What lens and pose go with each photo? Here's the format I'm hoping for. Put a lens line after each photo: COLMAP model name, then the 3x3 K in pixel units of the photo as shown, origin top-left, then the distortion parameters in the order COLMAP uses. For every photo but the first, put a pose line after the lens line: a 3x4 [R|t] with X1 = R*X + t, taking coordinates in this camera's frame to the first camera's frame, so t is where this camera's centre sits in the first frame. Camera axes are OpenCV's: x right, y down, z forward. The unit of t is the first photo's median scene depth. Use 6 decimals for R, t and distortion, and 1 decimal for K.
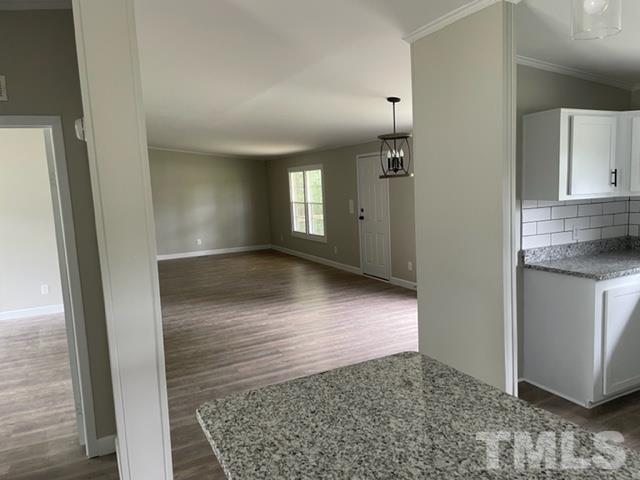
lens RADIAL K [[485.6, 0, 324.8], [0, 485.6, 239.0], [0, 0, 1]] dist [0.092071, -0.133298]
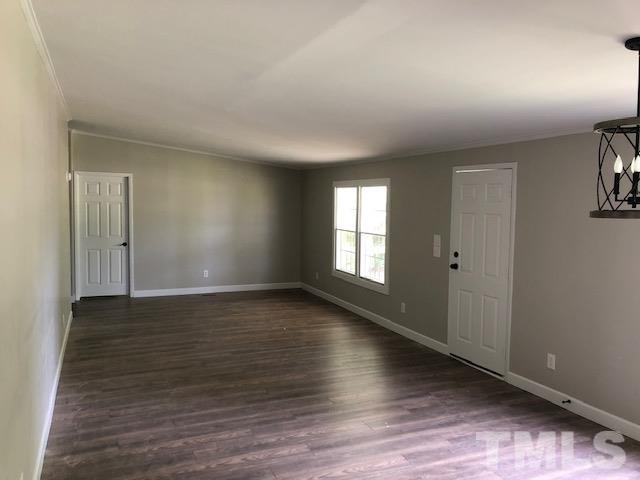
lens RADIAL K [[525.2, 0, 311.9], [0, 525.2, 238.0], [0, 0, 1]] dist [0.096387, -0.001064]
pose [[0.995521, 0.066427, -0.067267, -0.064644], [-0.068880, 0.997017, -0.034826, -0.041921], [0.064753, 0.039303, 0.997127, 0.290272]]
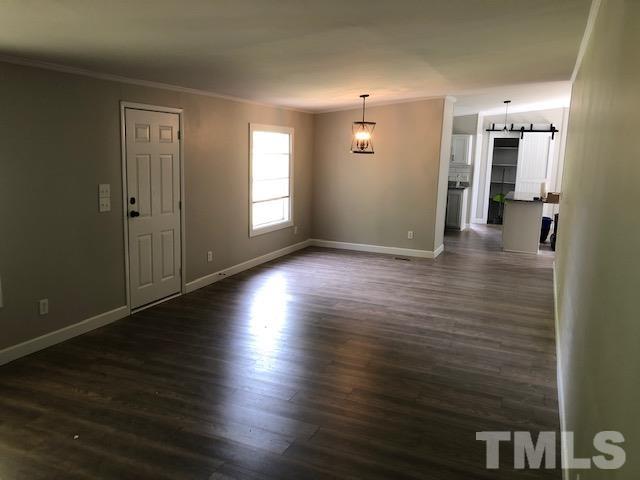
lens RADIAL K [[525.2, 0, 311.9], [0, 525.2, 238.0], [0, 0, 1]] dist [0.096387, -0.001064]
pose [[-0.637845, -0.097791, 0.763931, -0.530680], [0.091765, 0.975190, 0.201454, -0.120251], [-0.764679, 0.198598, -0.613046, 1.197327]]
